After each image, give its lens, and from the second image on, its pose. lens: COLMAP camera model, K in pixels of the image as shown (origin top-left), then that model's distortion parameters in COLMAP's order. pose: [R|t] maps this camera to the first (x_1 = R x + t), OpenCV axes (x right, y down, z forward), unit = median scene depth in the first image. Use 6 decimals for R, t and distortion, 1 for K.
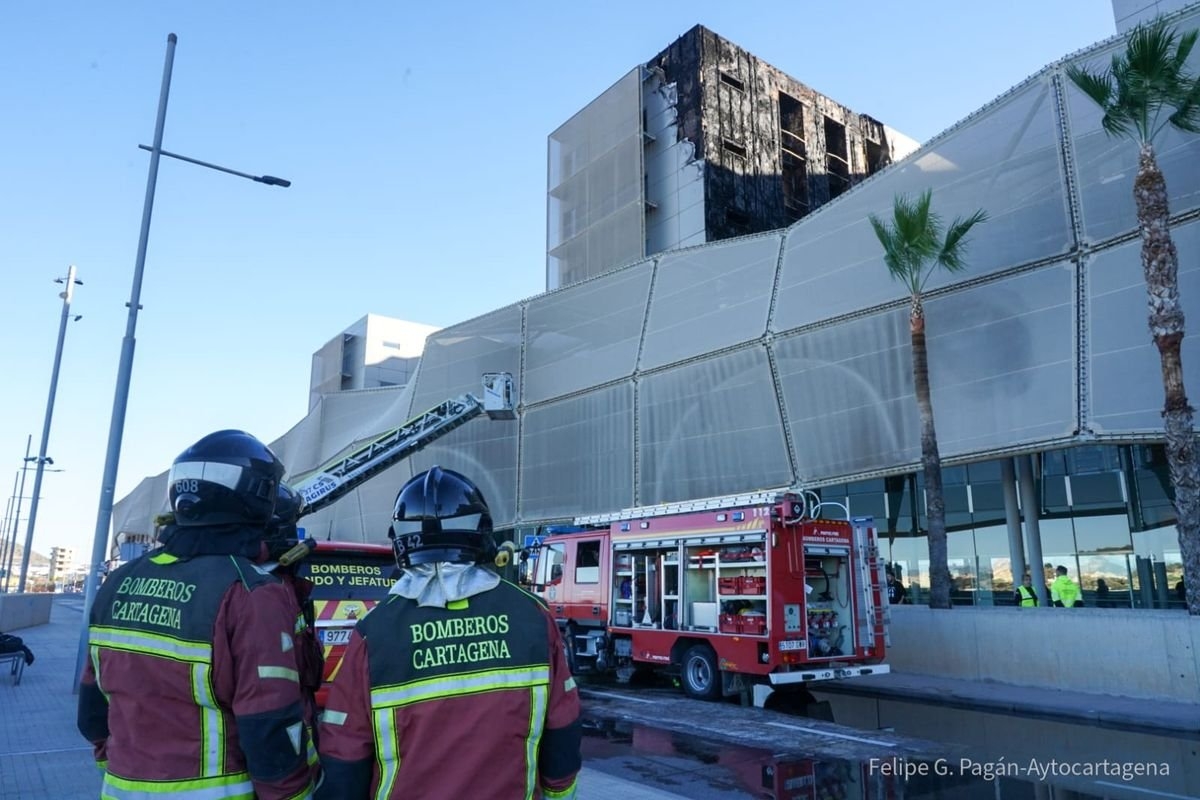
lens RADIAL K [[801.6, 0, 600.0], [0, 801.6, 400.0], [0, 0, 1]] dist [0.001113, 0.001897]
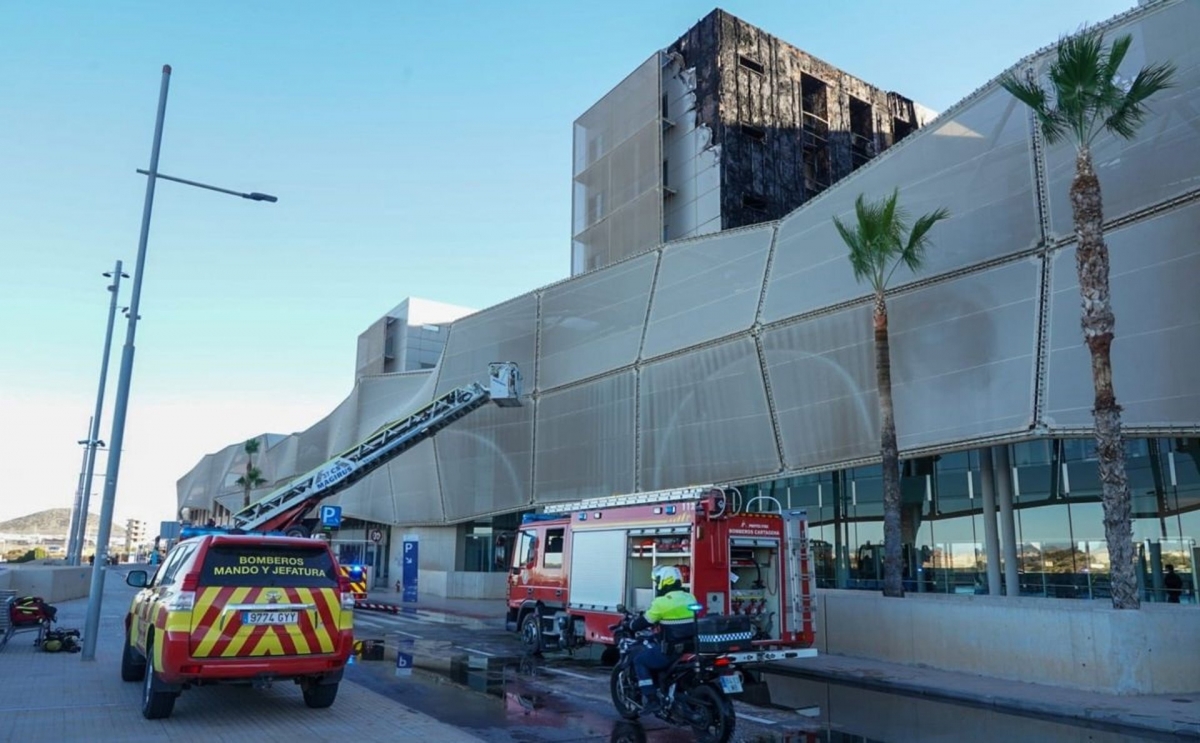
lens RADIAL K [[803.0, 0, 599.0], [0, 803.0, 397.4], [0, 0, 1]] dist [-0.001677, 0.000549]
pose [[0.997716, -0.001812, -0.067520, 0.090920], [0.003575, 0.999656, 0.025993, -0.020459], [0.067450, -0.026175, 0.997379, -0.046451]]
